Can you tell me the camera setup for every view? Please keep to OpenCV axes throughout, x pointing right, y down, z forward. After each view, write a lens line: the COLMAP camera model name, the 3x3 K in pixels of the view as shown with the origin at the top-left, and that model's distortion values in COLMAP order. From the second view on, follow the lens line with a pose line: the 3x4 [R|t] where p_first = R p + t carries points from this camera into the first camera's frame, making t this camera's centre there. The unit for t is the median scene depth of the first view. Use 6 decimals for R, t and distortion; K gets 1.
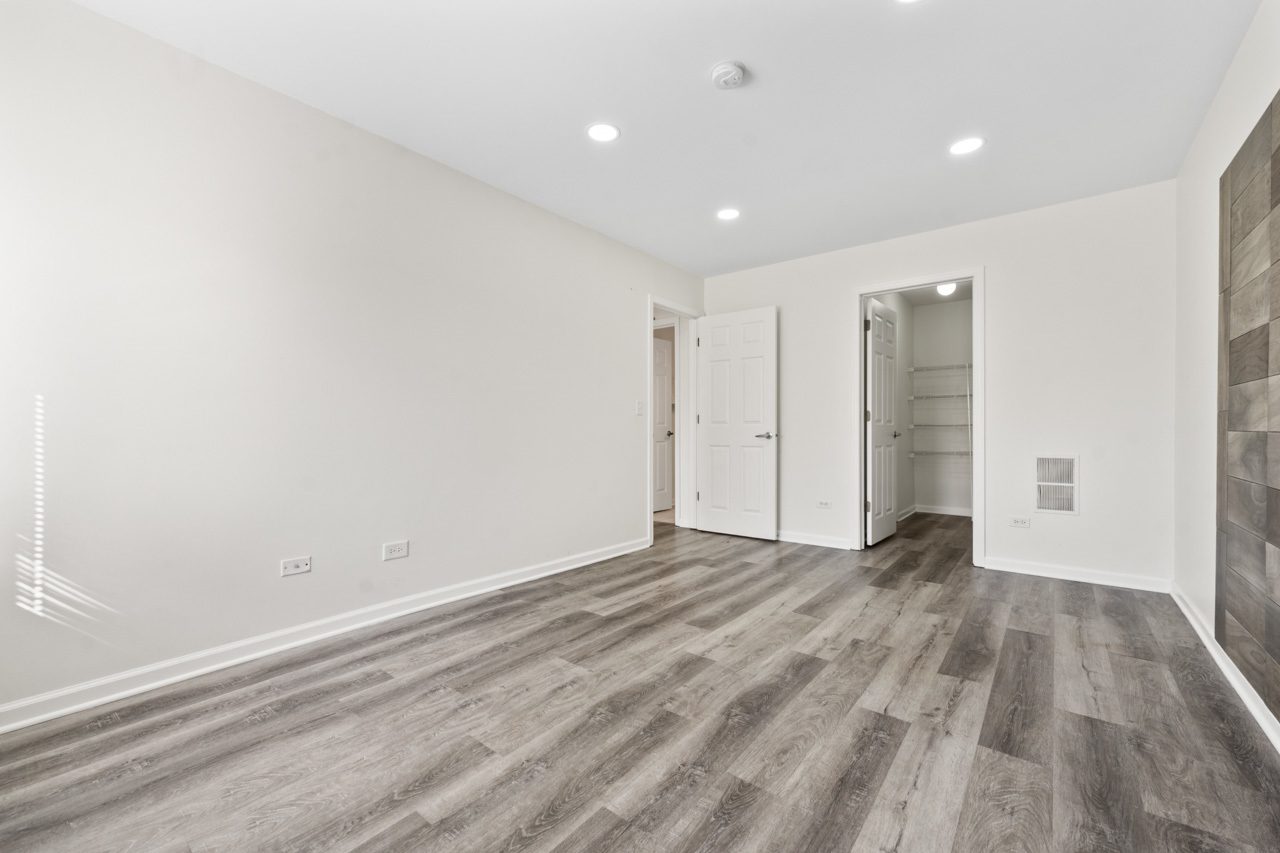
lens RADIAL K [[517.3, 0, 640.7], [0, 517.3, 426.3], [0, 0, 1]] dist [-0.000225, -0.002511]
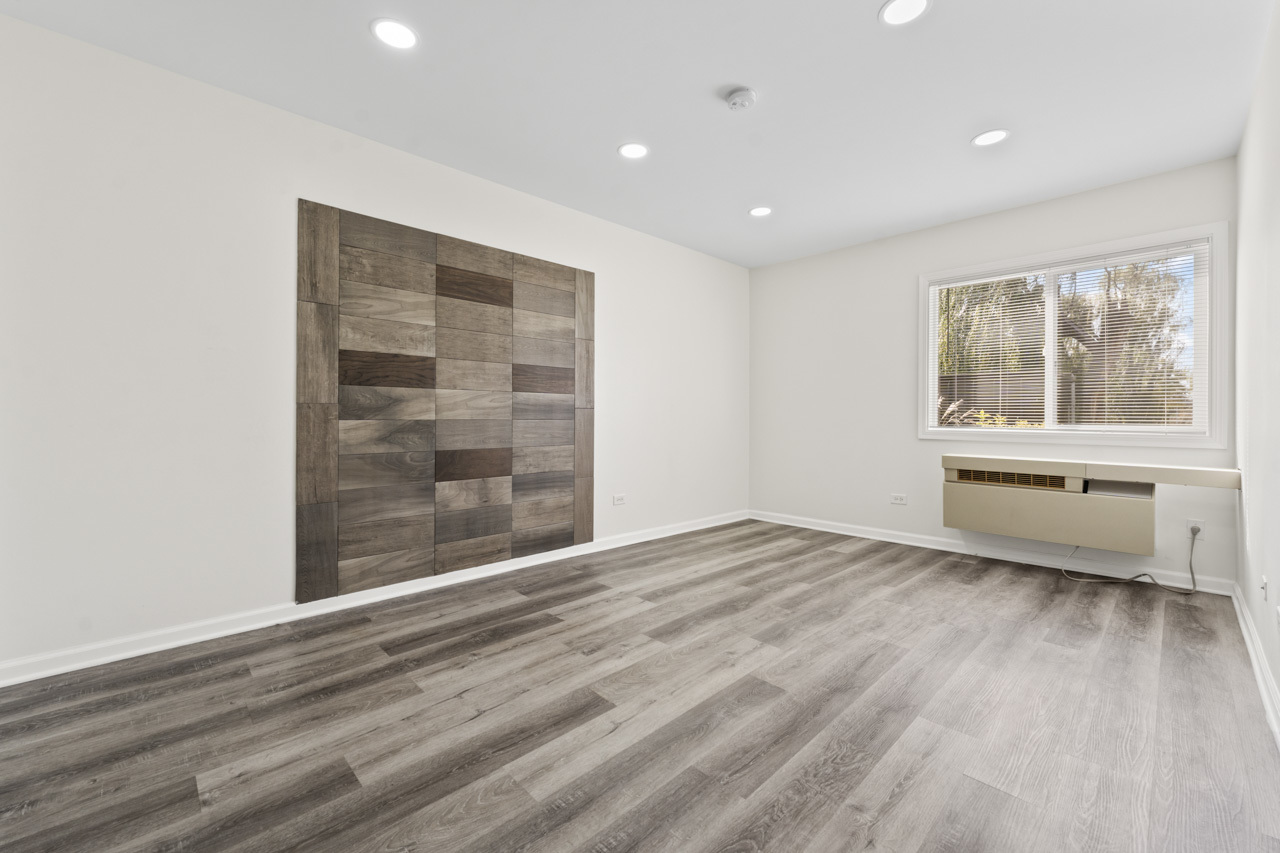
lens RADIAL K [[517.3, 0, 638.1], [0, 517.3, 422.5], [0, 0, 1]] dist [-0.000225, -0.002511]
pose [[-0.990997, -0.003865, 0.133829, 0.227907], [-0.002927, 0.999970, 0.007206, 0.003327], [-0.133852, 0.006749, -0.990978, 2.033994]]
